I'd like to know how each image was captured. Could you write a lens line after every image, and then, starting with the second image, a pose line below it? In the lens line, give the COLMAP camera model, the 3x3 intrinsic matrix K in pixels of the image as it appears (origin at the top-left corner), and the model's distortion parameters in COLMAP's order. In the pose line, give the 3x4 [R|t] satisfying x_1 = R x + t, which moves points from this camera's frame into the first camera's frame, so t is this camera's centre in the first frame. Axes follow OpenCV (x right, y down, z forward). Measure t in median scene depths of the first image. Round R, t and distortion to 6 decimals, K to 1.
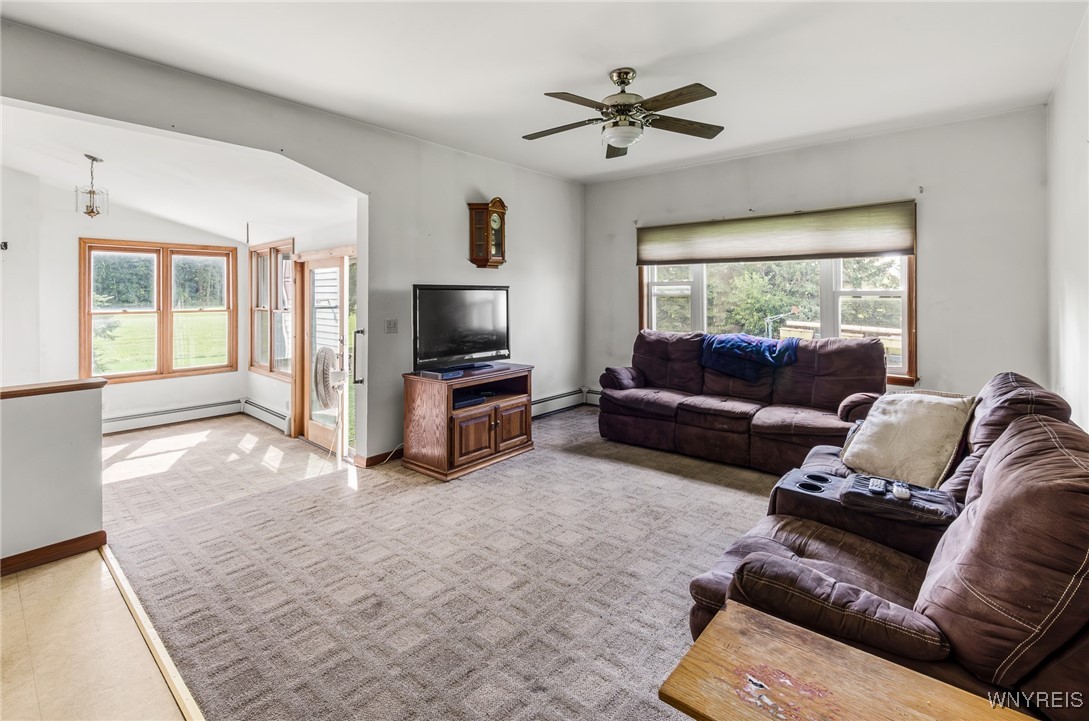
lens RADIAL K [[501.0, 0, 547.4], [0, 501.0, 288.9], [0, 0, 1]] dist [-0.001412, -0.000149]
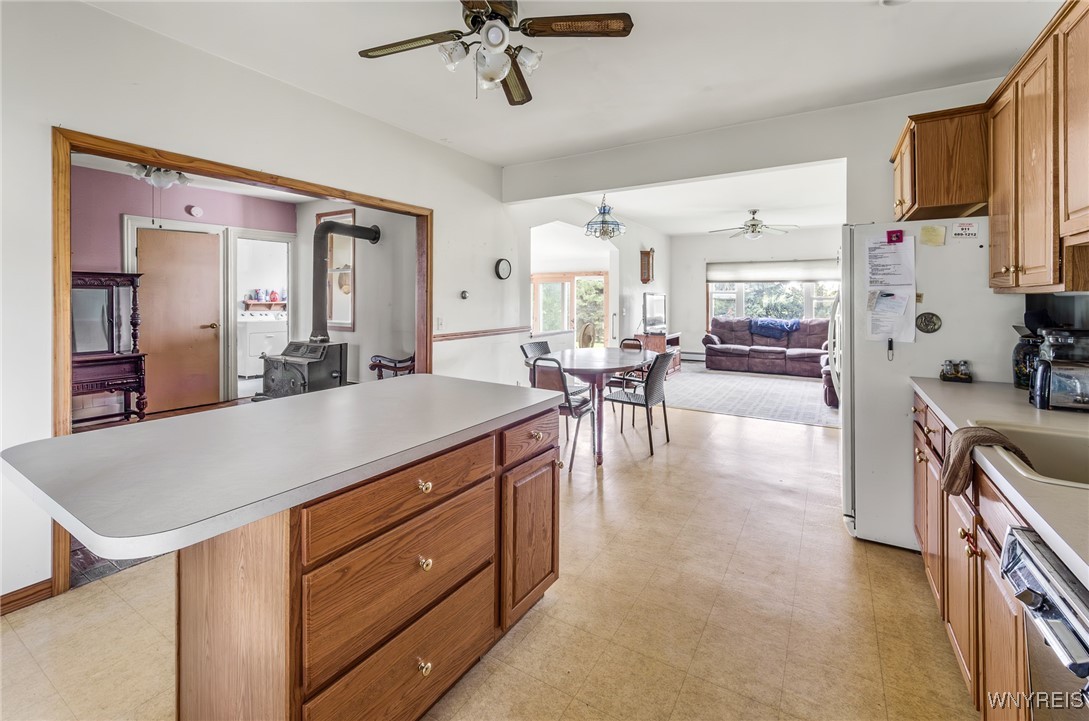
lens RADIAL K [[468.3, 0, 553.0], [0, 468.3, 294.8], [0, 0, 1]] dist [-0.001079, -0.000076]
pose [[0.987457, 0.009420, 0.157608, -0.805353], [-0.009653, 0.999953, 0.000709, 0.002393], [-0.157594, -0.002221, 0.987502, -0.774034]]
